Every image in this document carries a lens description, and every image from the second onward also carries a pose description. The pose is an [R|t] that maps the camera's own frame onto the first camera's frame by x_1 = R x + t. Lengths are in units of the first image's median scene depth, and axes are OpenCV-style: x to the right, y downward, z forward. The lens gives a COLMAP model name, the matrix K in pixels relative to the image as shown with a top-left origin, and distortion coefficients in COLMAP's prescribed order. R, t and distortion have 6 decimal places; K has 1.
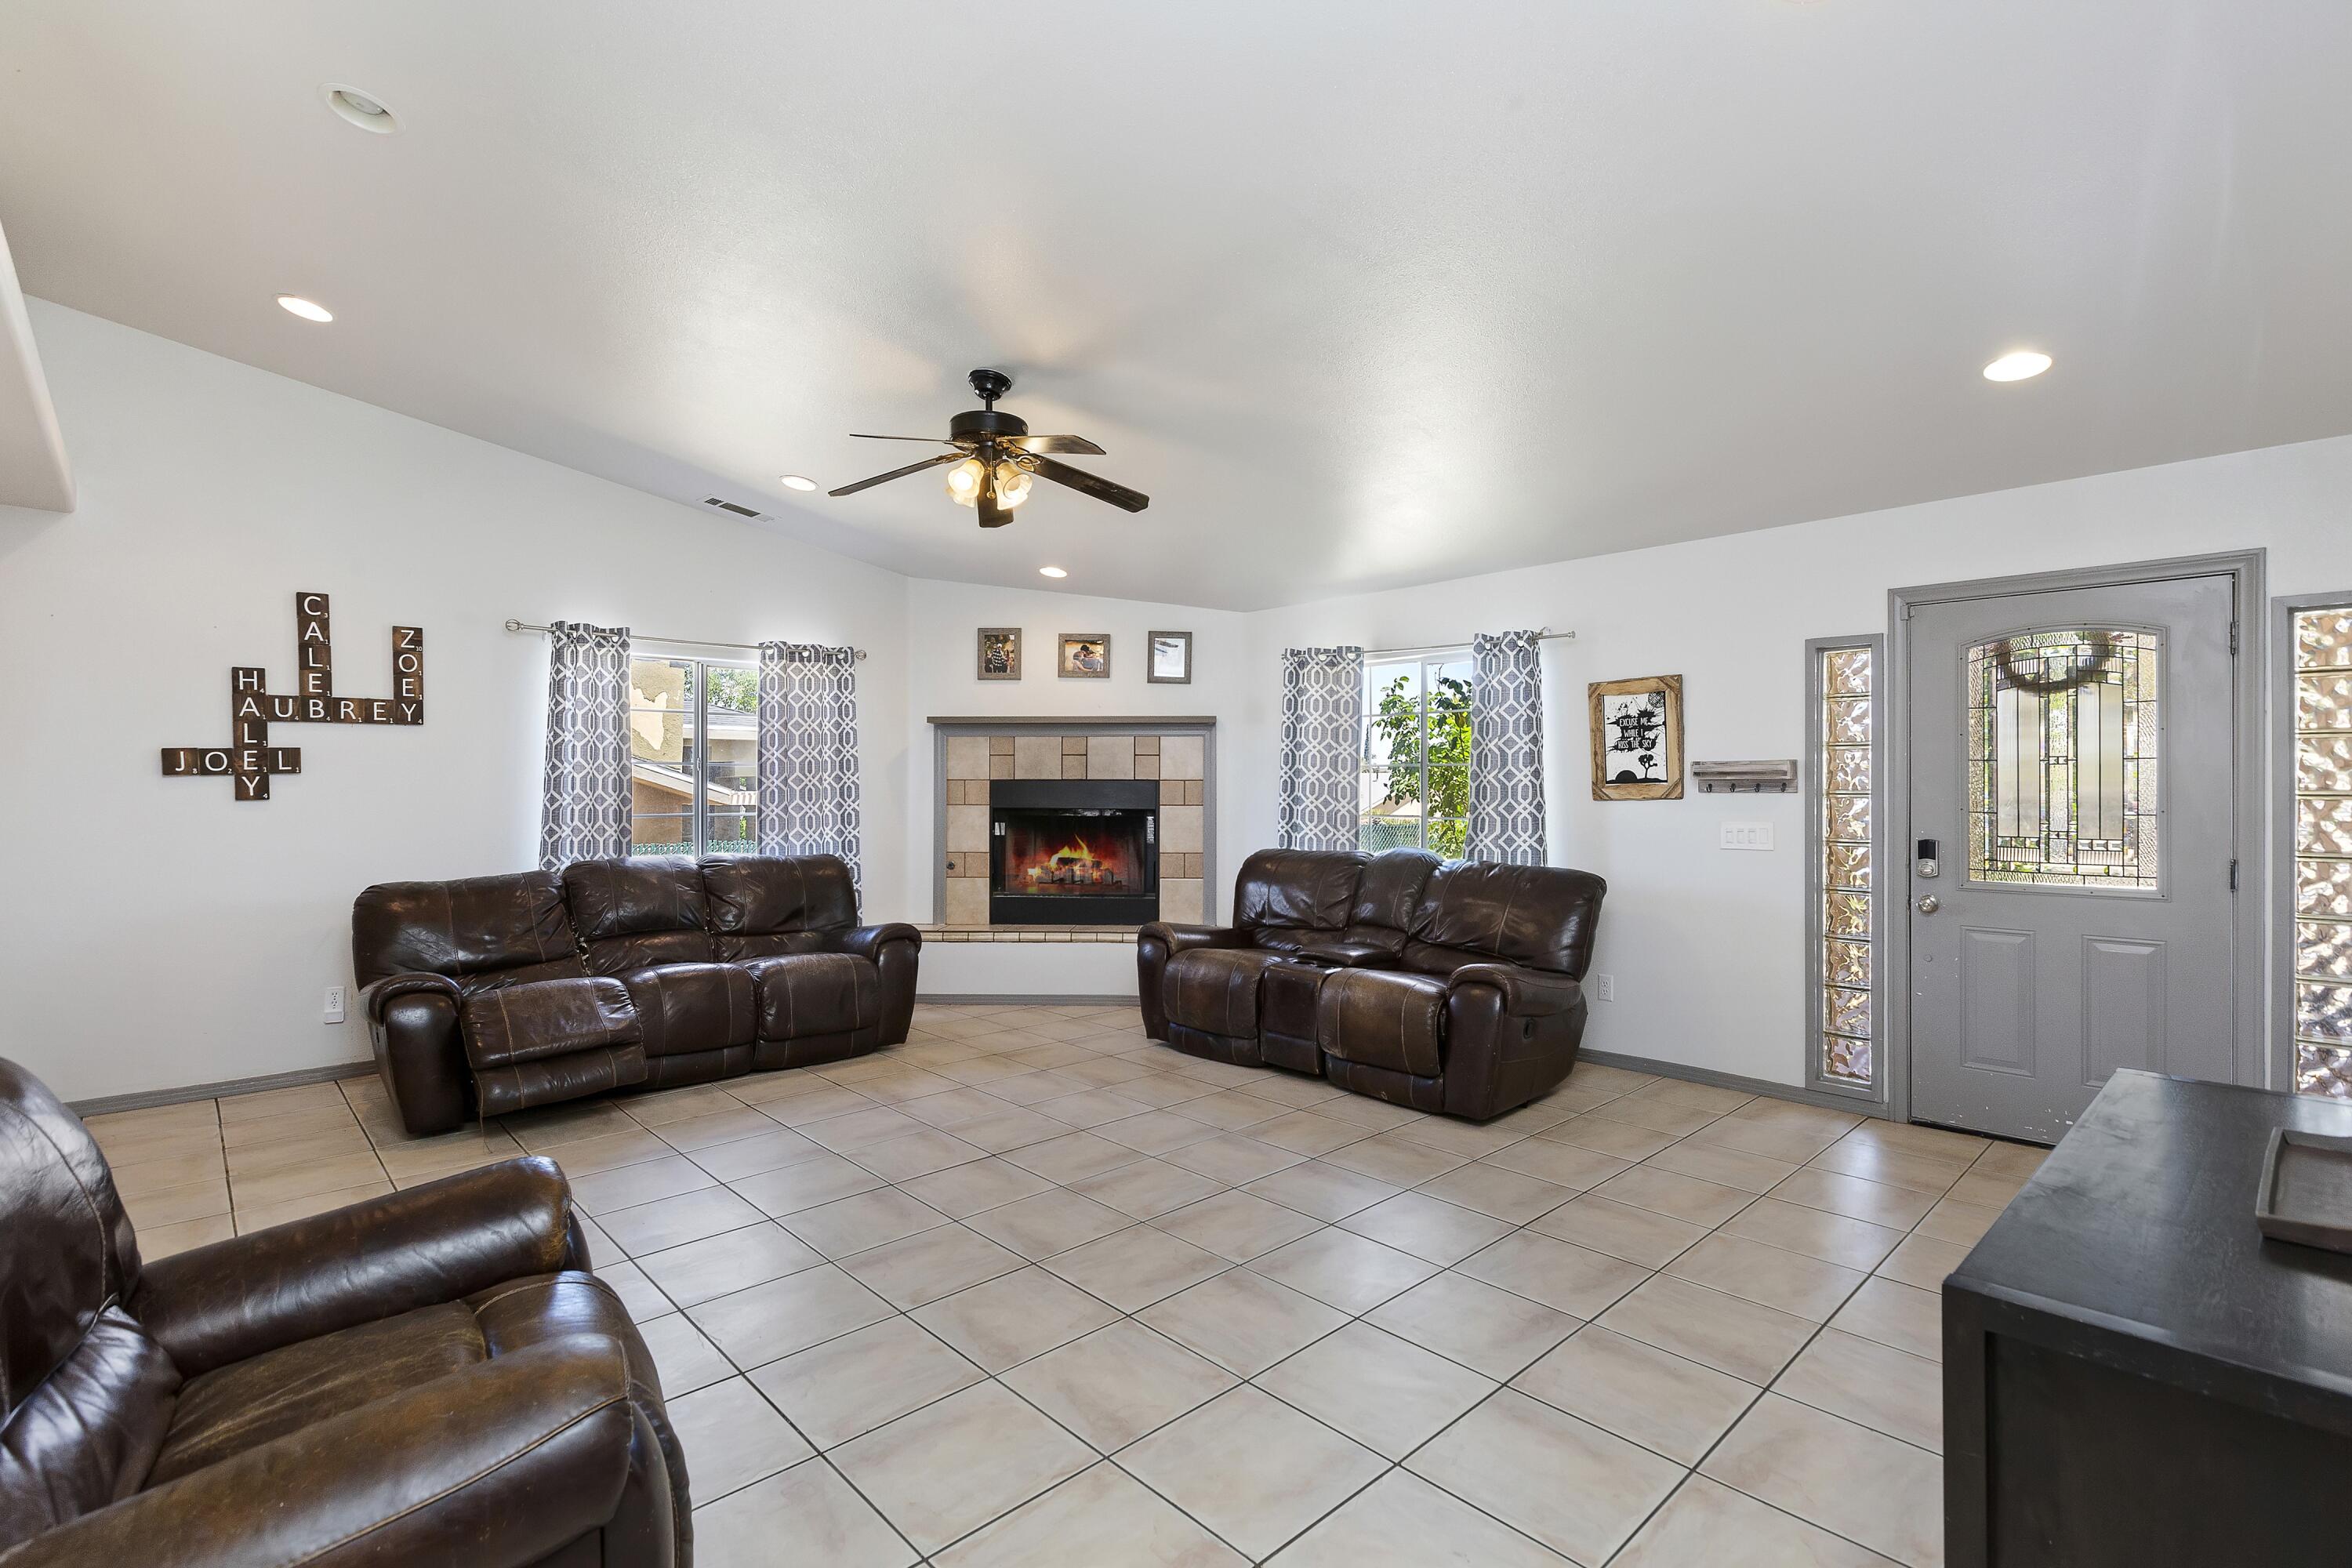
lens RADIAL K [[1085.5, 0, 1176.0], [0, 1085.5, 784.0], [0, 0, 1]] dist [0.002601, 0.000782]
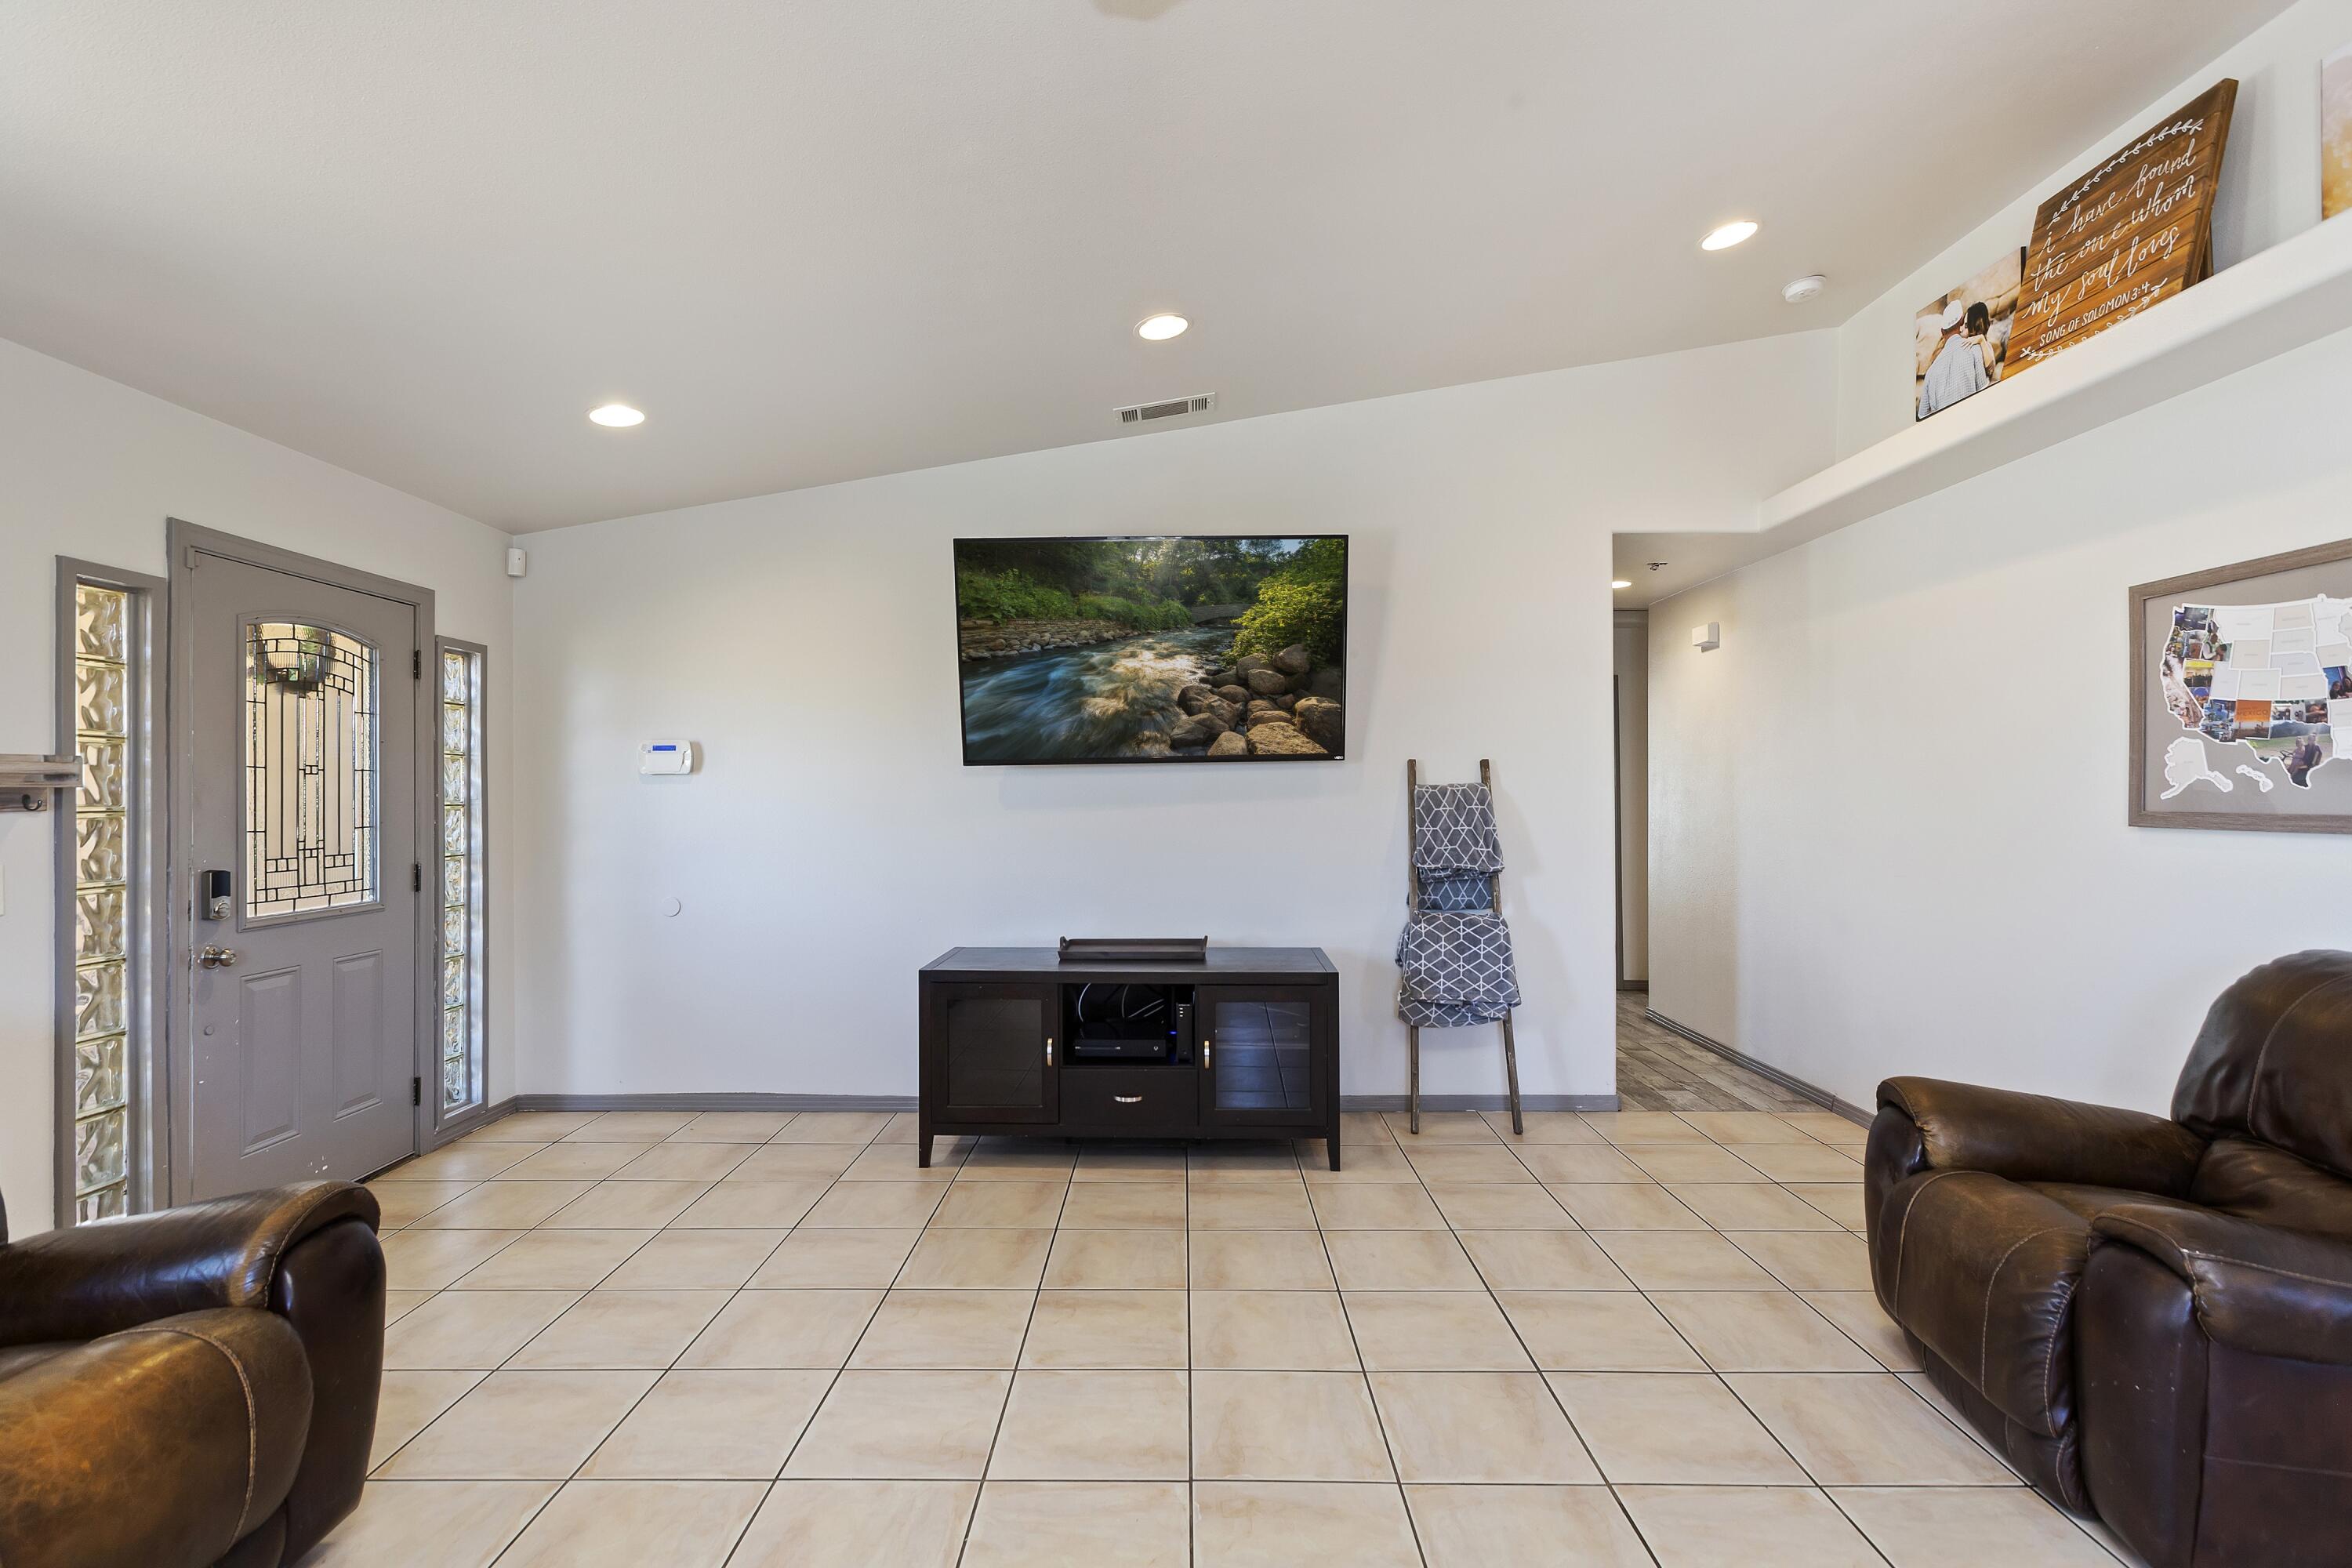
lens RADIAL K [[1085.5, 0, 1176.0], [0, 1085.5, 784.0], [0, 0, 1]] dist [0.002601, 0.000782]
pose [[-0.728512, 0.009205, 0.684971, -0.247045], [0.006653, 0.999958, -0.006363, 0.000828], [-0.685001, -0.000079, -0.728542, 0.906554]]
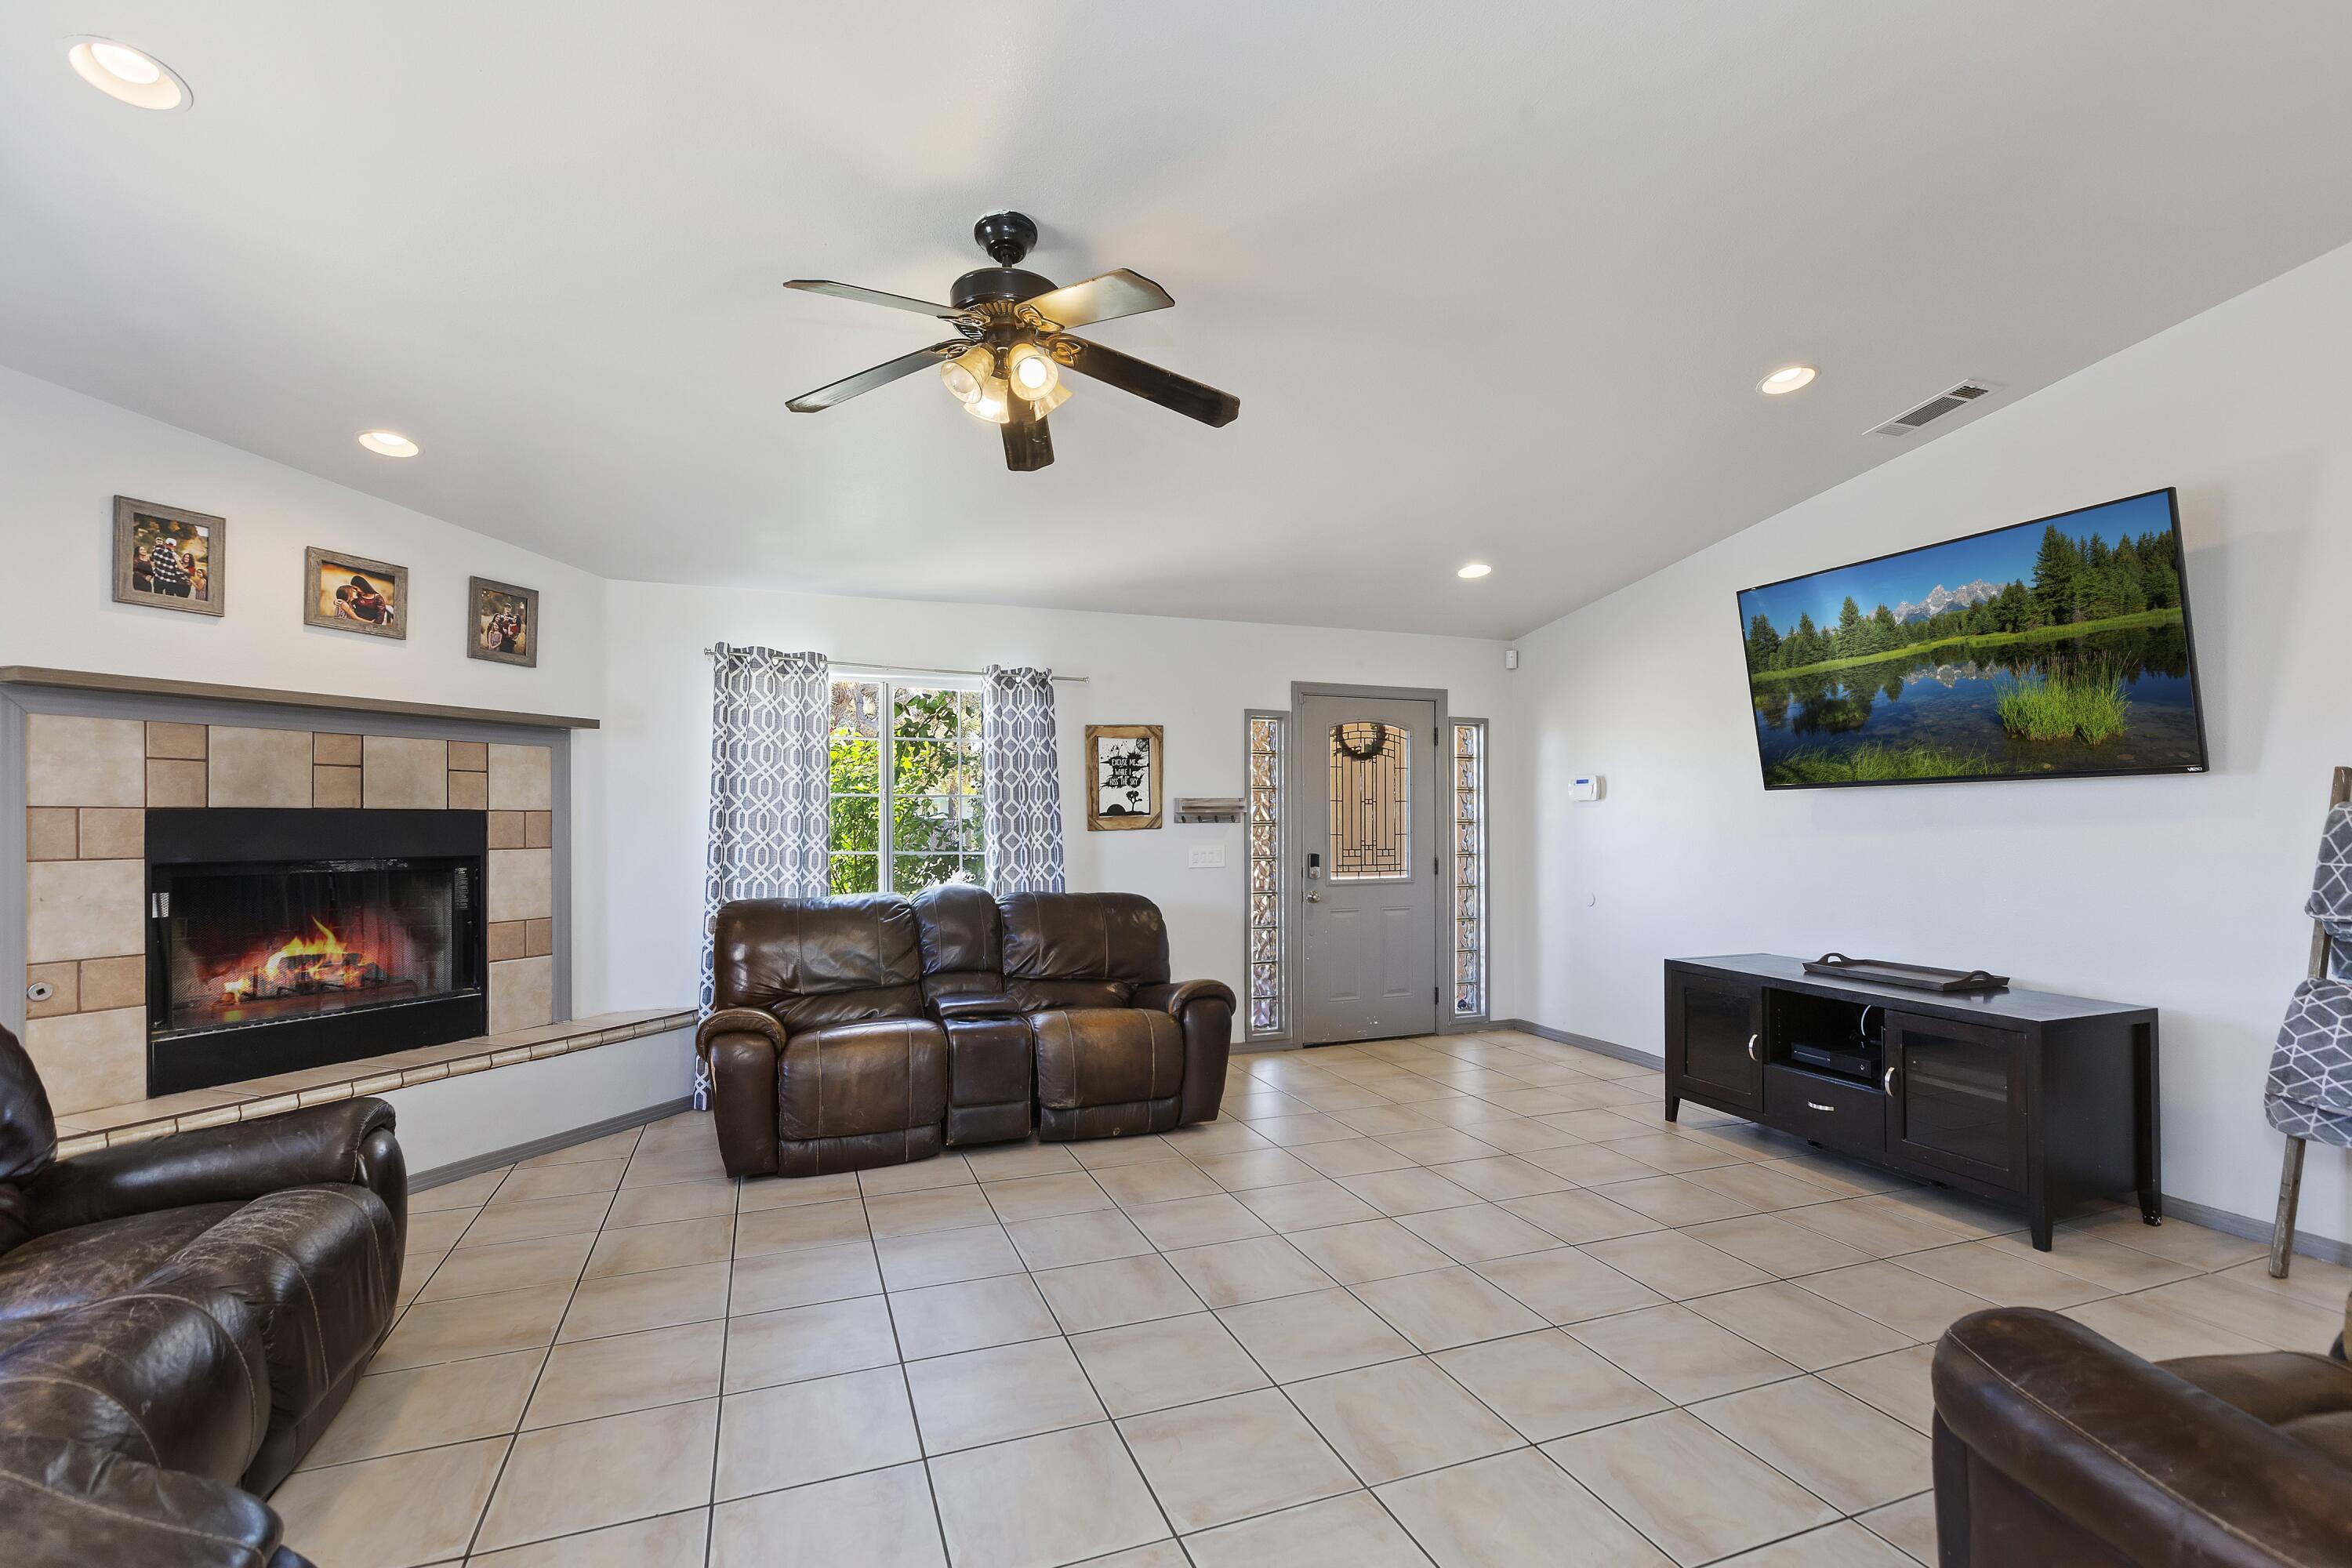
lens RADIAL K [[1076.9, 0, 1174.1], [0, 1076.9, 813.6], [0, 0, 1]] dist [0.003545, 0.000058]
pose [[0.378079, 0.005459, 0.925757, -0.612638], [0.003212, 0.999969, -0.007209, 0.005599], [-0.925768, 0.005700, 0.378050, 0.514235]]
